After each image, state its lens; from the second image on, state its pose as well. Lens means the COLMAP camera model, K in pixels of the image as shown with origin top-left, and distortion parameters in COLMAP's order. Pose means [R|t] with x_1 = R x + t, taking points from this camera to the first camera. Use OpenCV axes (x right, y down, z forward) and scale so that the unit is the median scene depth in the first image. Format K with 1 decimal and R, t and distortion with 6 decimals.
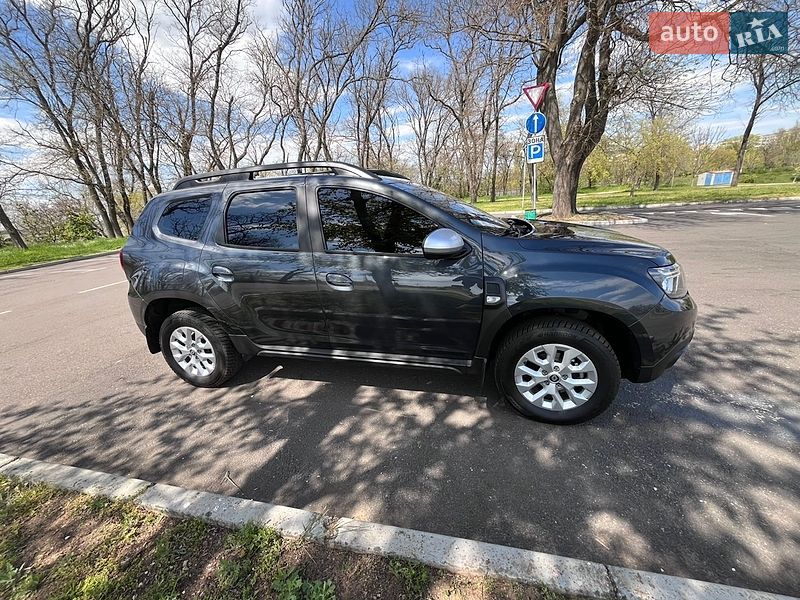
lens RADIAL K [[323.0, 0, 400.3], [0, 323.0, 298.6], [0, 0, 1]] dist [-0.001635, -0.000174]
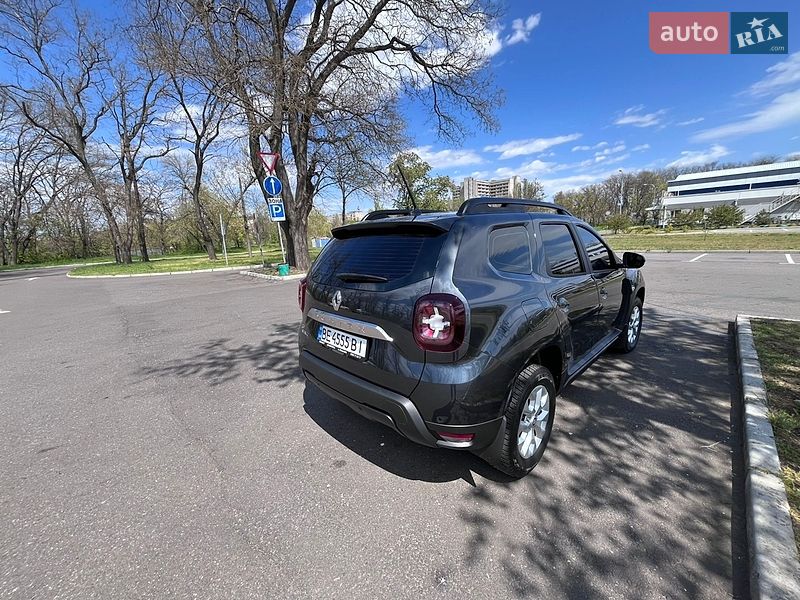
lens RADIAL K [[319.9, 0, 400.0], [0, 319.9, 300.0], [0, 0, 1]] dist [-0.002594, 0.000051]
pose [[0.521121, -0.123483, 0.844503, -1.476531], [0.265271, 0.963905, -0.022750, -0.184358], [-0.811212, 0.235877, 0.535068, 0.827401]]
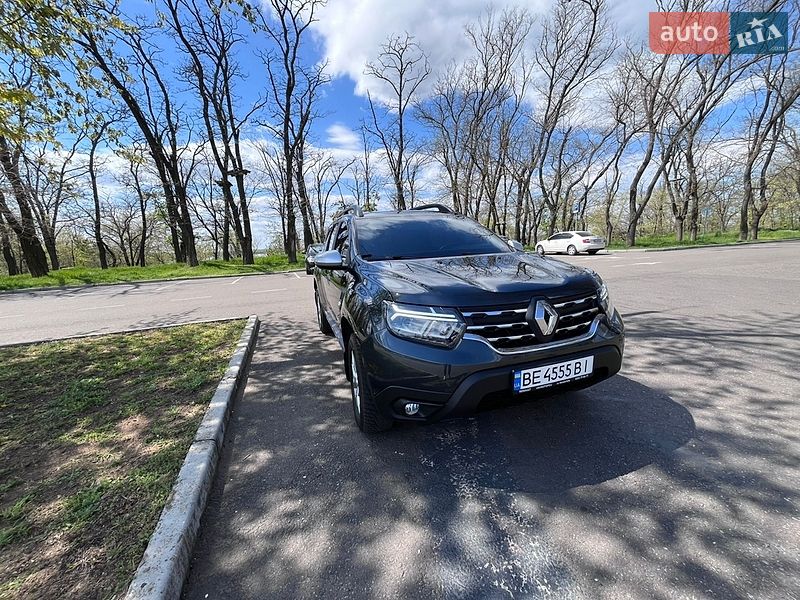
lens RADIAL K [[323.0, 0, 400.3], [0, 323.0, 298.6], [0, 0, 1]] dist [-0.001635, -0.000174]
pose [[0.560448, 0.188456, -0.806463, 1.121530], [-0.241256, 0.968684, 0.058704, -0.117945], [0.792271, 0.161663, 0.588363, 0.294156]]
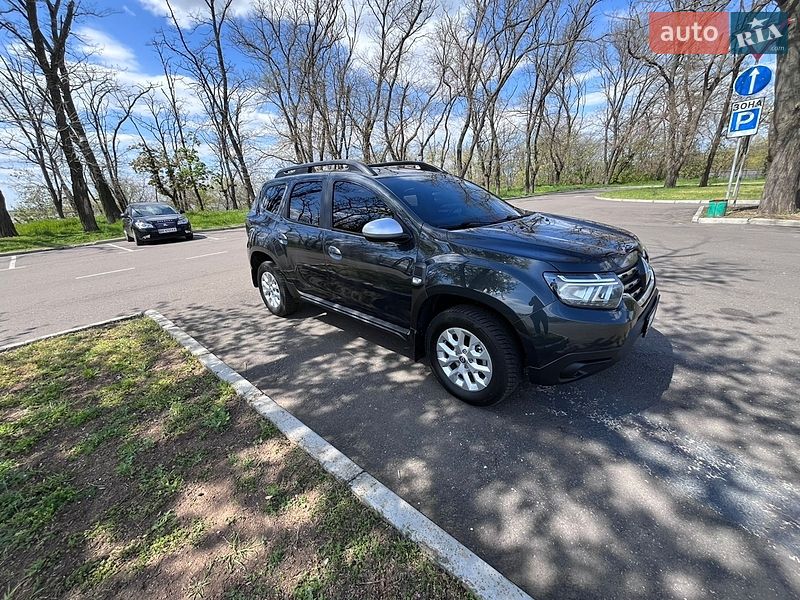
lens RADIAL K [[323.3, 0, 400.4], [0, 323.3, 298.9], [0, 0, 1]] dist [-0.001522, -0.000024]
pose [[0.883703, 0.177756, -0.432979, 0.565219], [-0.151744, 0.983918, 0.094233, -0.025547], [0.442767, -0.017572, 0.896465, -0.074605]]
